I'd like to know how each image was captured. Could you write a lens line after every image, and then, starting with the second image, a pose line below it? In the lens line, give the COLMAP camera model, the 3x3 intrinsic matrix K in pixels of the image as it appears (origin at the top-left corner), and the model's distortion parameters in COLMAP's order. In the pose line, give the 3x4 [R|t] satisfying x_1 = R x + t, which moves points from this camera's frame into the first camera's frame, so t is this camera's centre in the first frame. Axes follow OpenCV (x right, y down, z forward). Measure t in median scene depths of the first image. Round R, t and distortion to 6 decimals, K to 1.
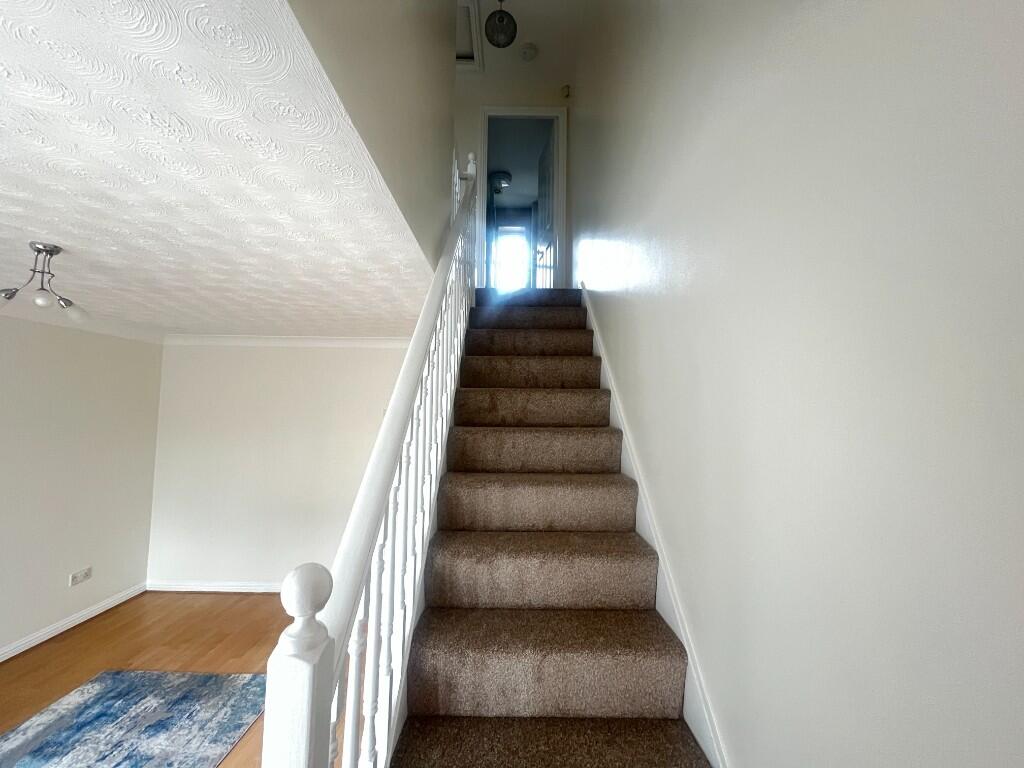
lens RADIAL K [[410.3, 0, 511.4], [0, 410.3, 380.6], [0, 0, 1]] dist [0.003522, 0.000482]
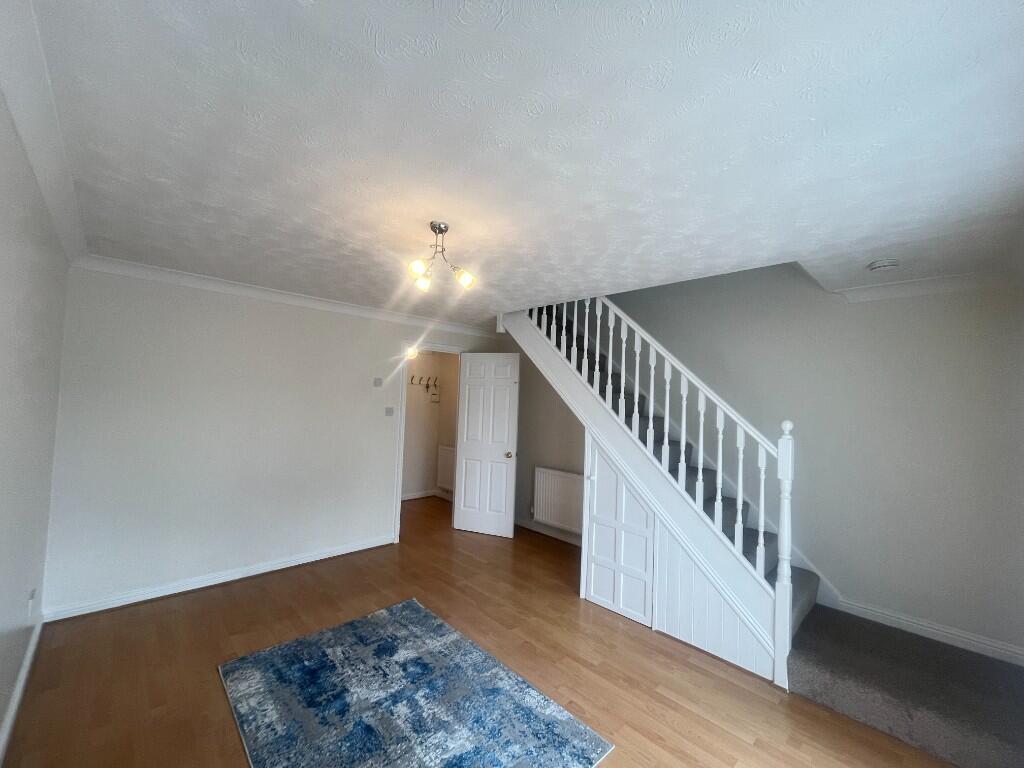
lens RADIAL K [[410.3, 0, 512.2], [0, 410.3, 382.2], [0, 0, 1]] dist [0.003522, 0.000482]
pose [[0.715667, 0.041285, 0.697220, -1.243282], [-0.078392, 0.996692, 0.021448, 0.060166], [-0.694028, -0.070006, 0.716536, 0.016664]]
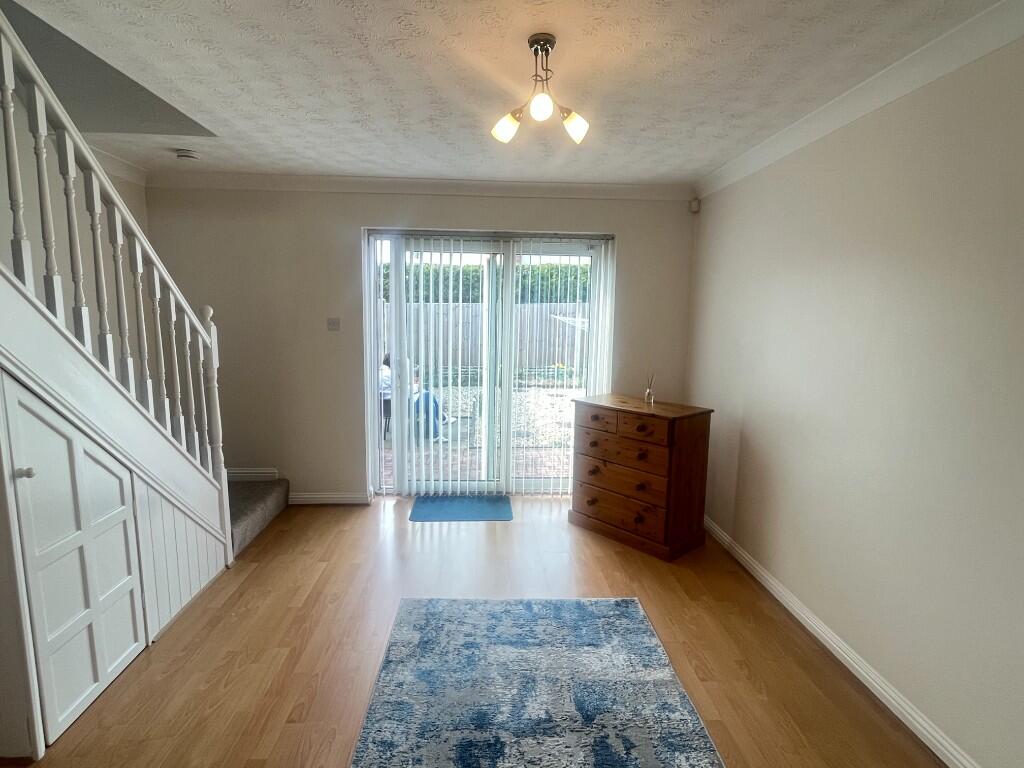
lens RADIAL K [[547.8, 0, 507.2], [0, 547.8, 387.7], [0, 0, 1]] dist [-0.000488, -0.000060]
pose [[-0.998665, -0.016589, -0.048917, -0.716728], [-0.020021, 0.997308, 0.070536, 0.200155], [0.047615, 0.071421, -0.996309, 1.490366]]
